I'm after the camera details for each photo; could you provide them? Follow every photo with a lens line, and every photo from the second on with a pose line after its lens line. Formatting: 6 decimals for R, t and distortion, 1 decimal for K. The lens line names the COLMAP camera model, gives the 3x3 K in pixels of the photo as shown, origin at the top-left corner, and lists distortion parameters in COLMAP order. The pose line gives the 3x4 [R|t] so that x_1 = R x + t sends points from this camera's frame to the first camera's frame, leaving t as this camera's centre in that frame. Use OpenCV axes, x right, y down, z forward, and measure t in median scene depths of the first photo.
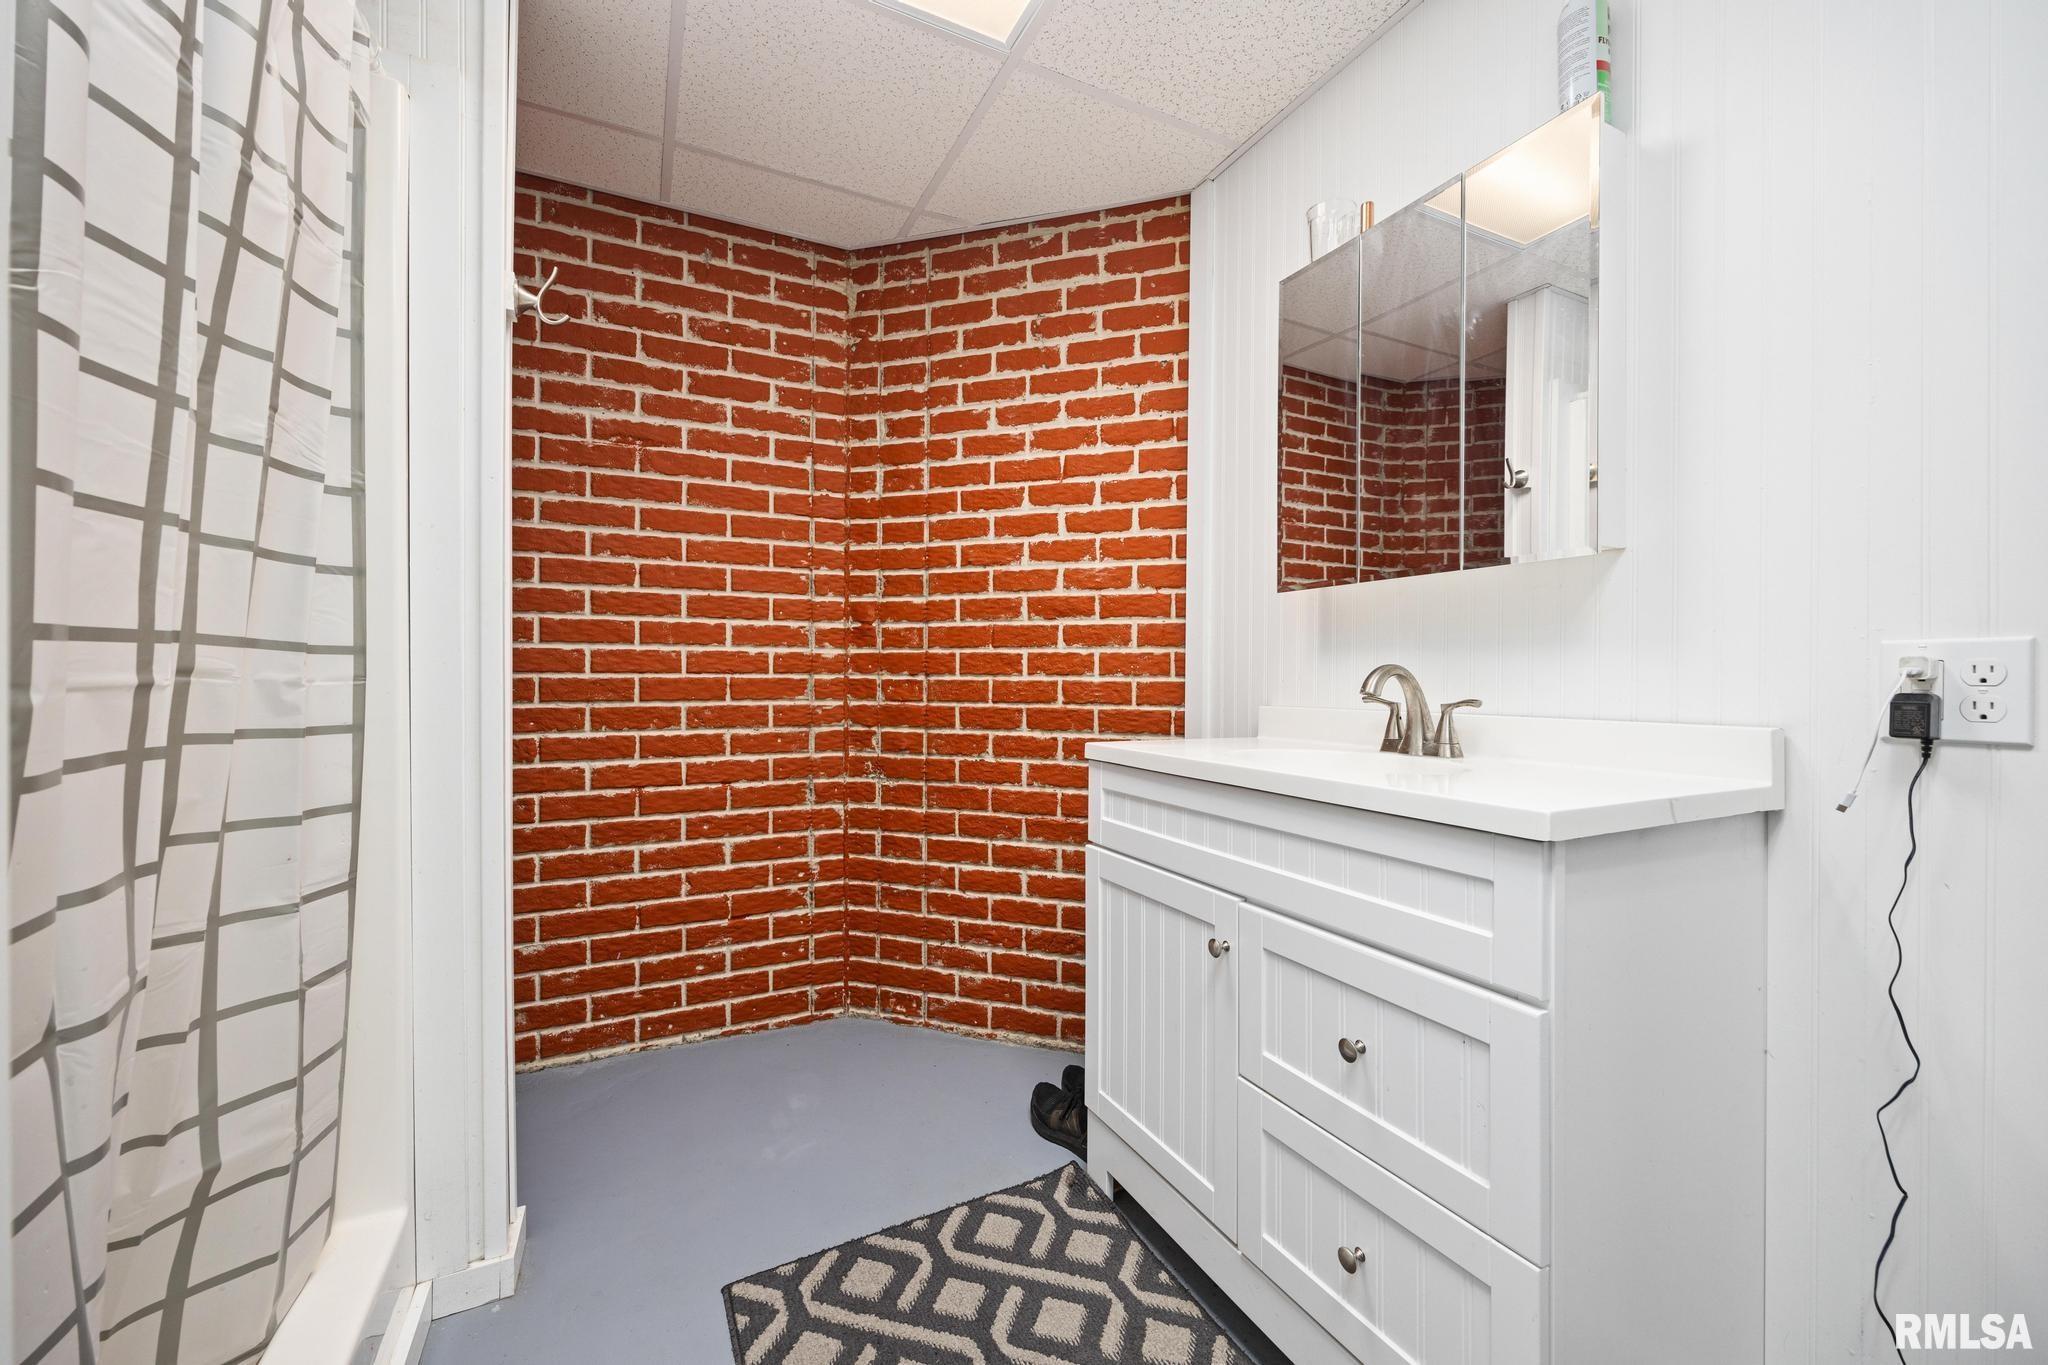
lens RADIAL K [[815.8, 0, 1042.1], [0, 815.8, 680.7], [0, 0, 1]] dist [-0.003176, -0.000370]
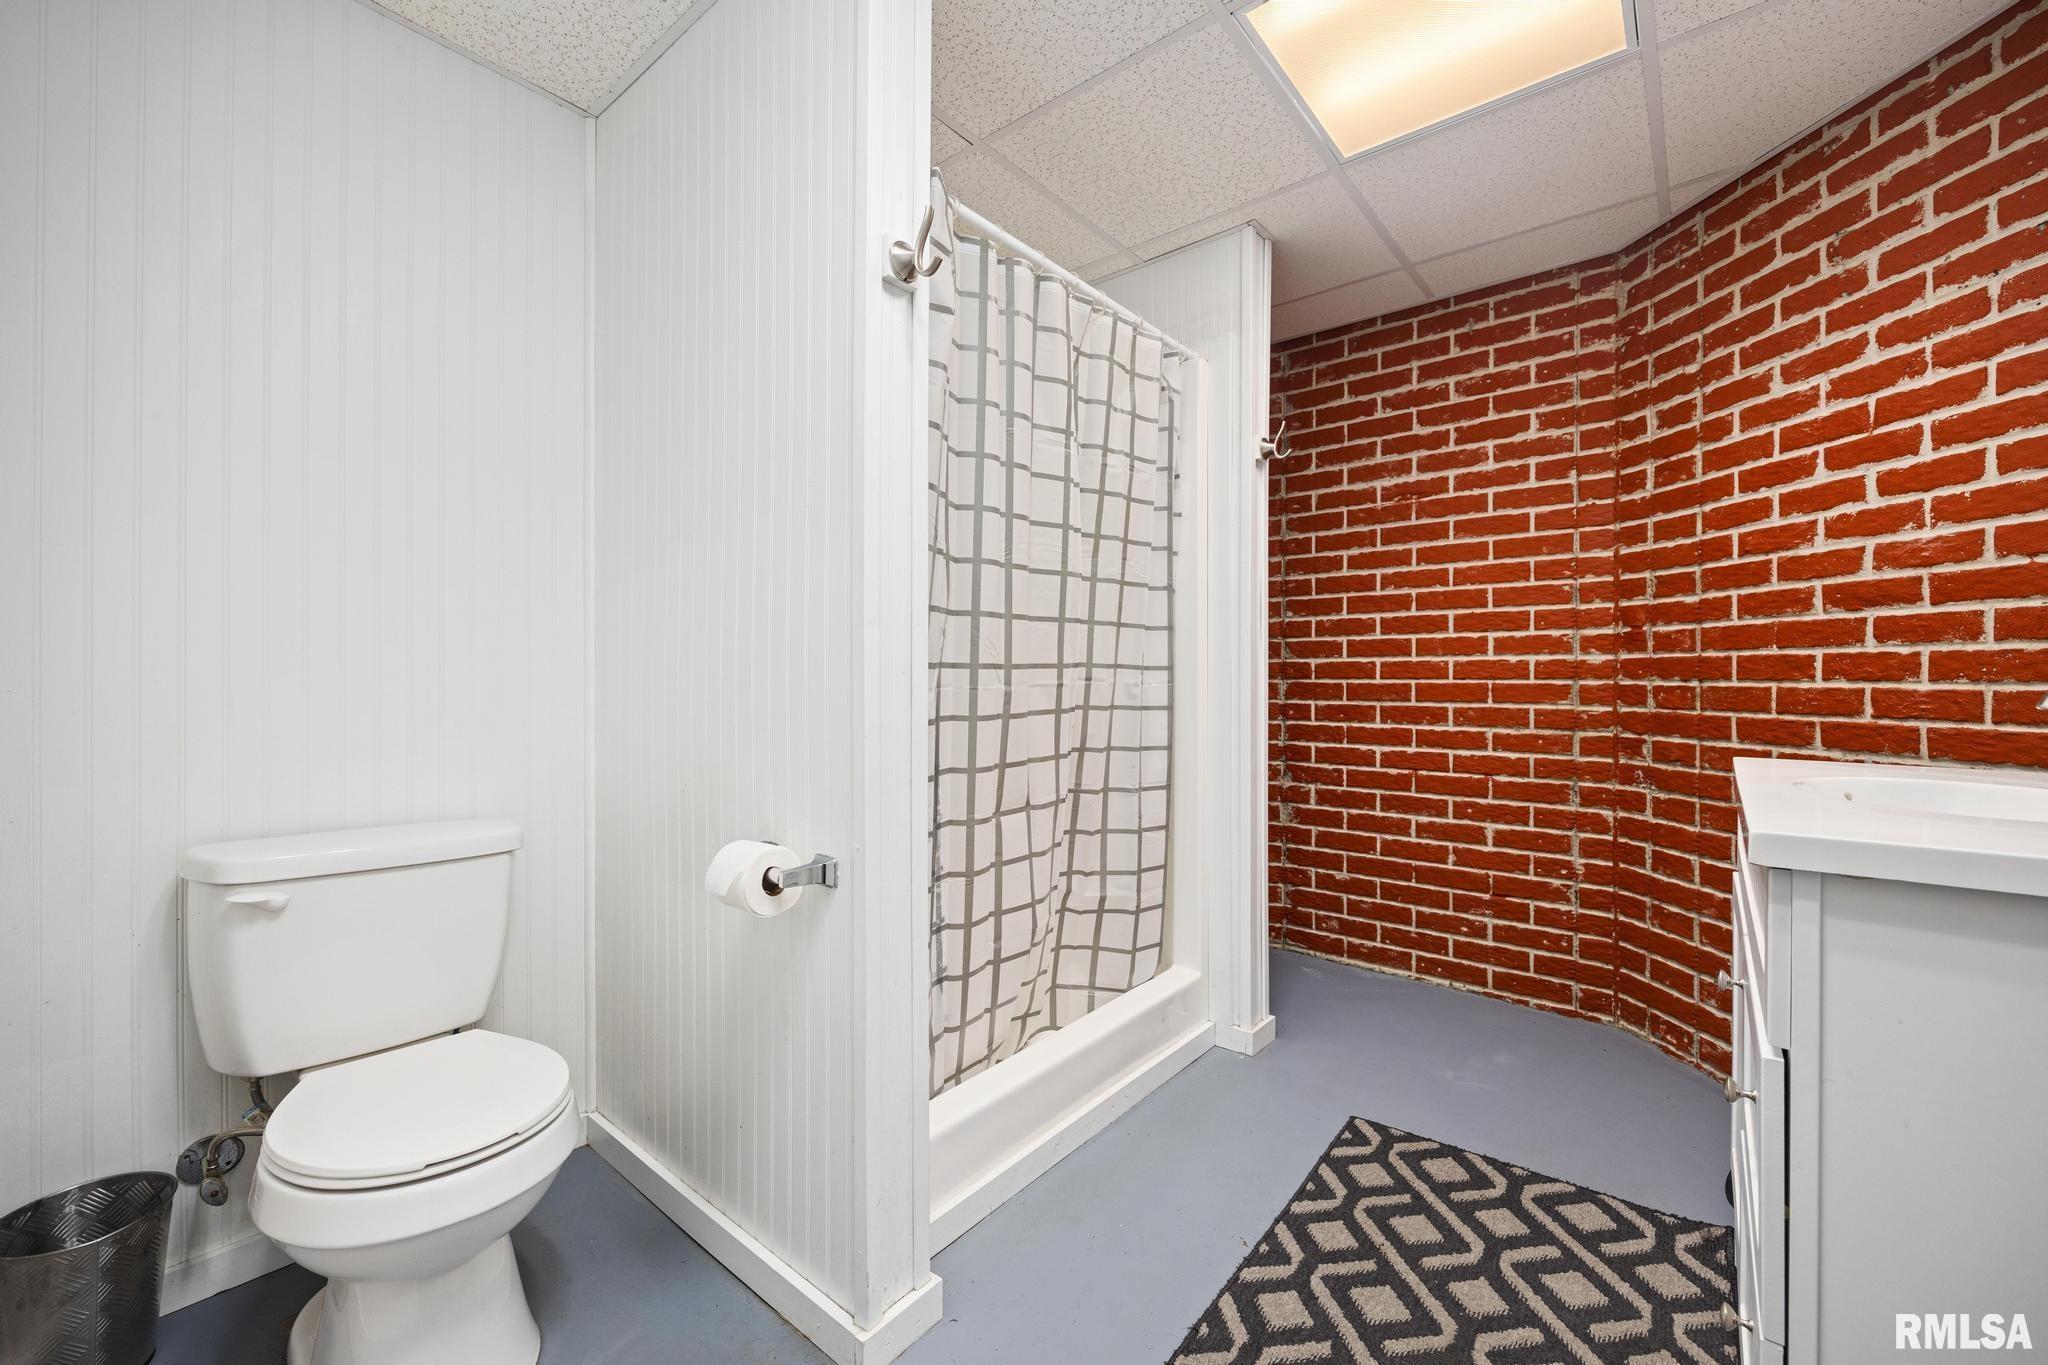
lens RADIAL K [[815.8, 0, 1042.1], [0, 815.8, 680.7], [0, 0, 1]] dist [-0.003176, -0.000370]
pose [[0.406870, 0.000702, -0.913486, 0.407527], [-0.006459, 0.999977, -0.002109, -0.000506], [0.913463, 0.006758, 0.406865, -0.040028]]
